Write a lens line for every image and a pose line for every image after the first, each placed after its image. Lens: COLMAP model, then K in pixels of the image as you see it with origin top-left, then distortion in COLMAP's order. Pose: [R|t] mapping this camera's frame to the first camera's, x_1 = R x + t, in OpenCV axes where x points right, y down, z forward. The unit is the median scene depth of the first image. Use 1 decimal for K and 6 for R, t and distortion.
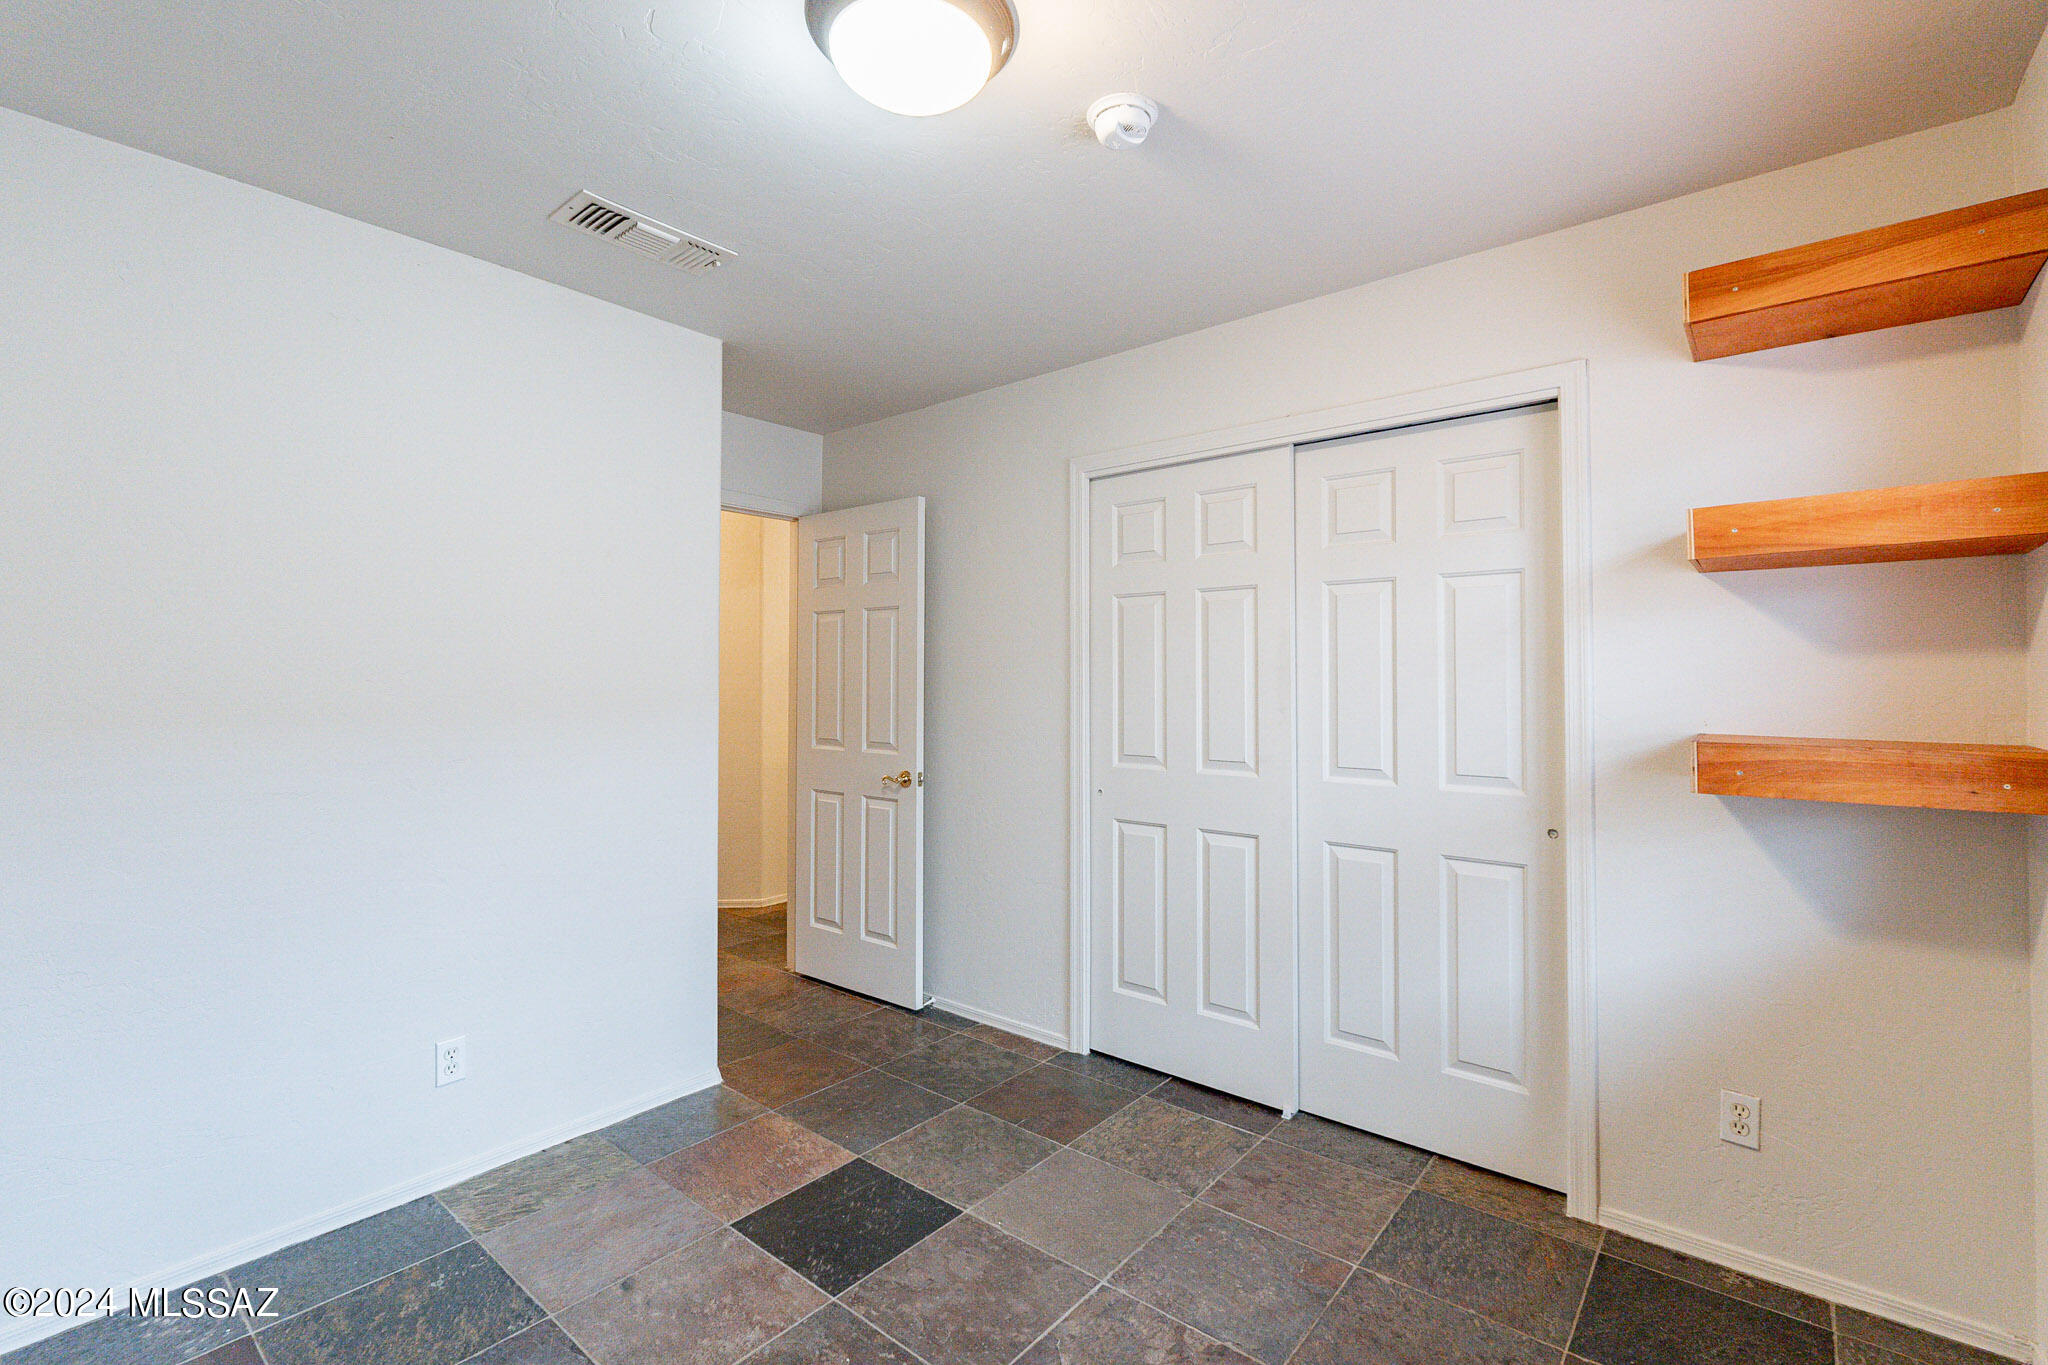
lens RADIAL K [[900.0, 0, 1027.4], [0, 900.0, 671.5], [0, 0, 1]] dist [0.000585, -0.000138]
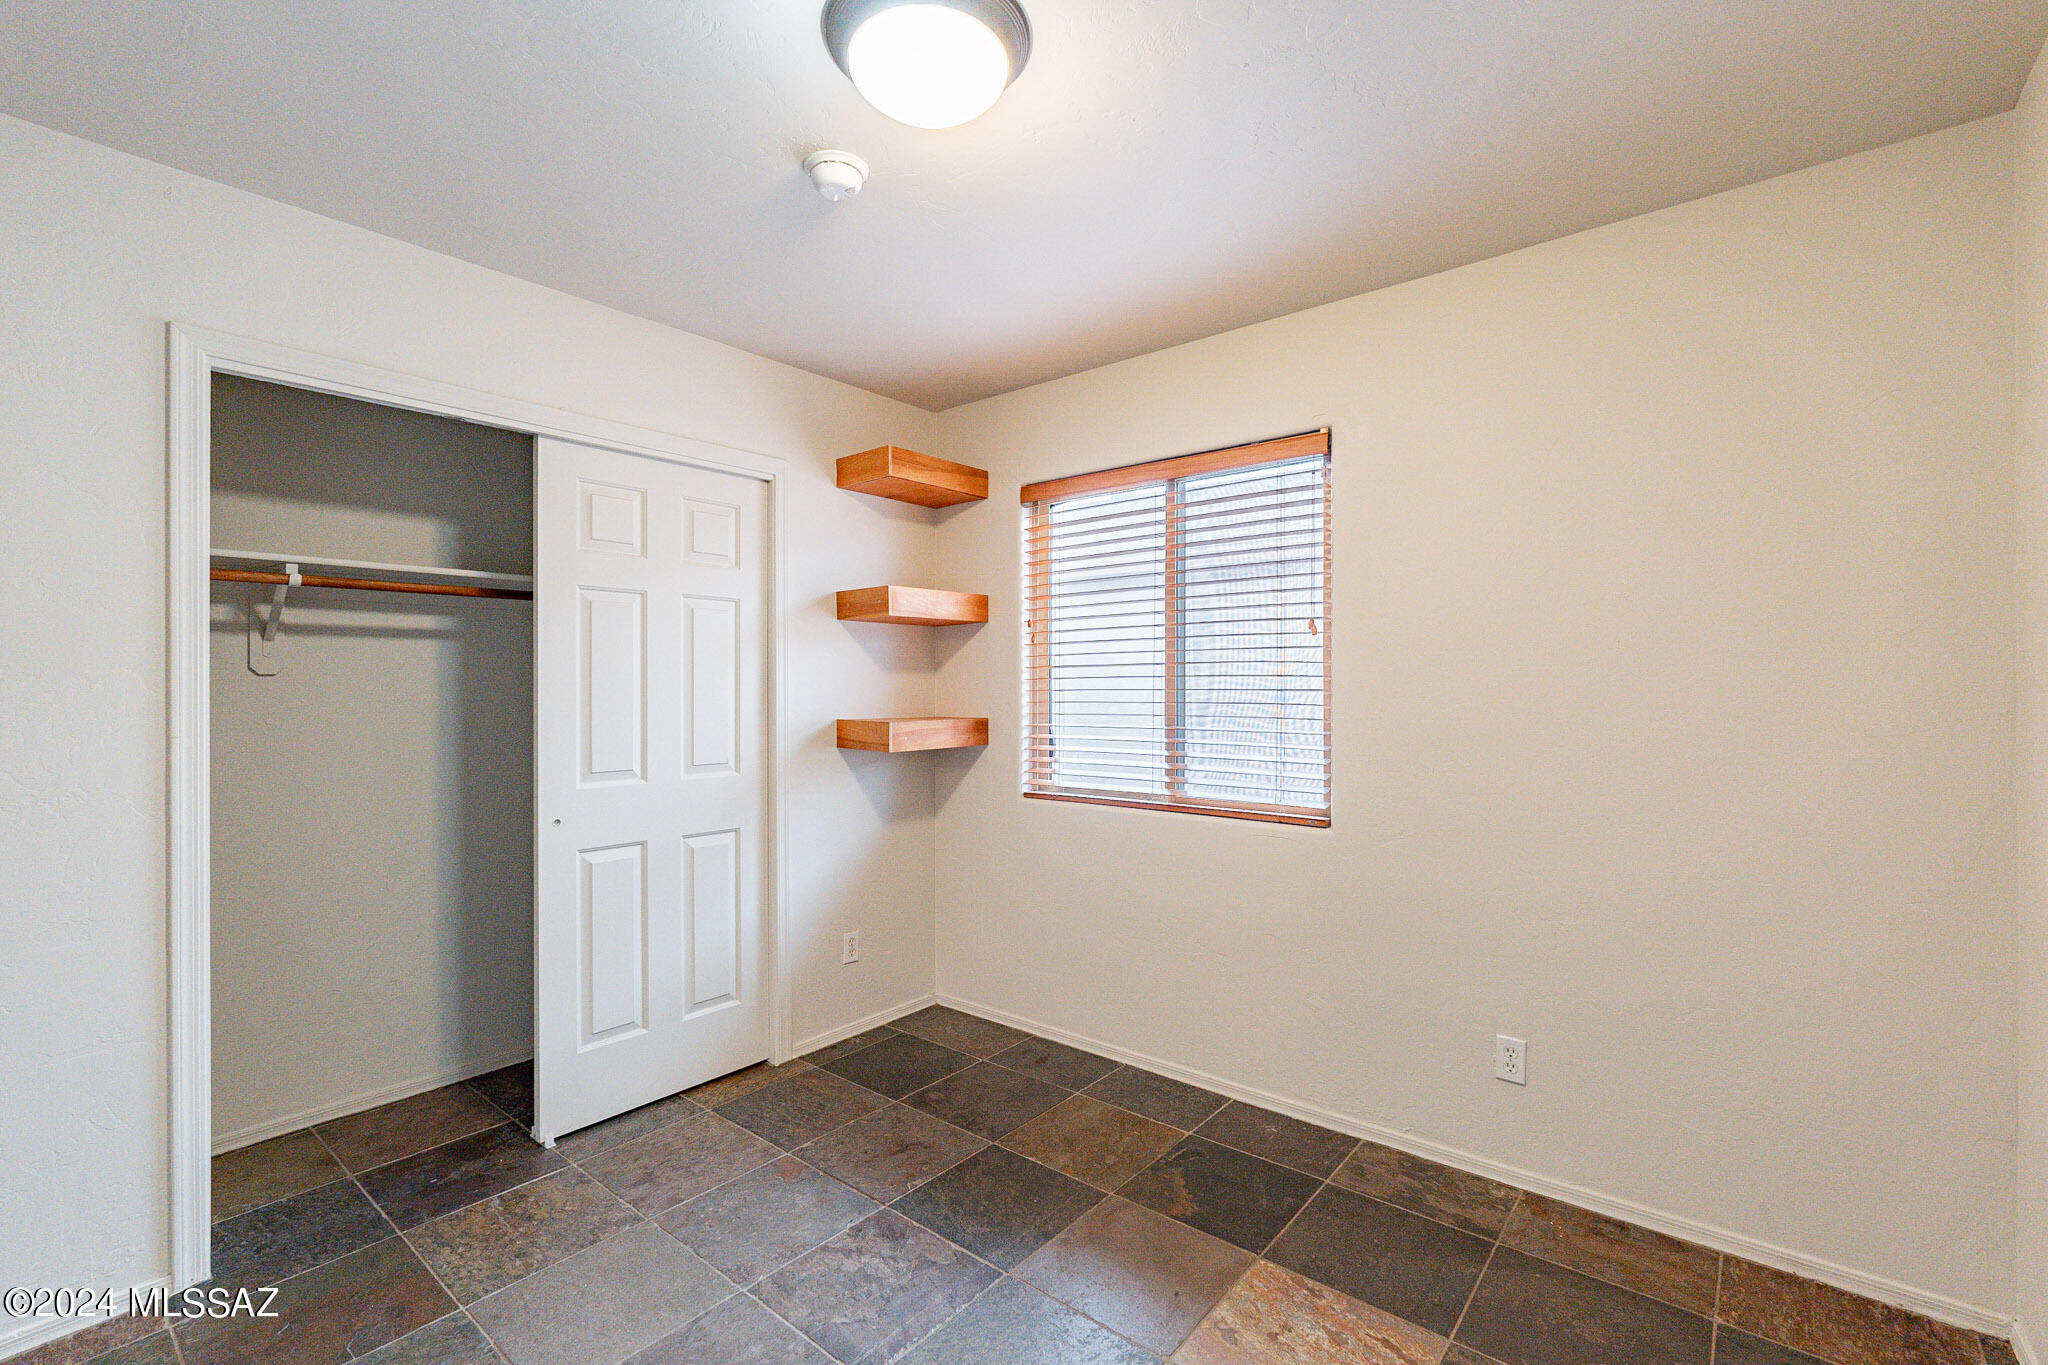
lens RADIAL K [[899.3, 0, 1020.6], [0, 899.3, 699.5], [0, 0, 1]] dist [0.000416, -0.000168]
pose [[0.004255, -0.014654, 0.999884, -0.843434], [-0.010563, 0.999836, 0.014698, 0.004831], [-0.999935, -0.010624, 0.004099, 0.649035]]
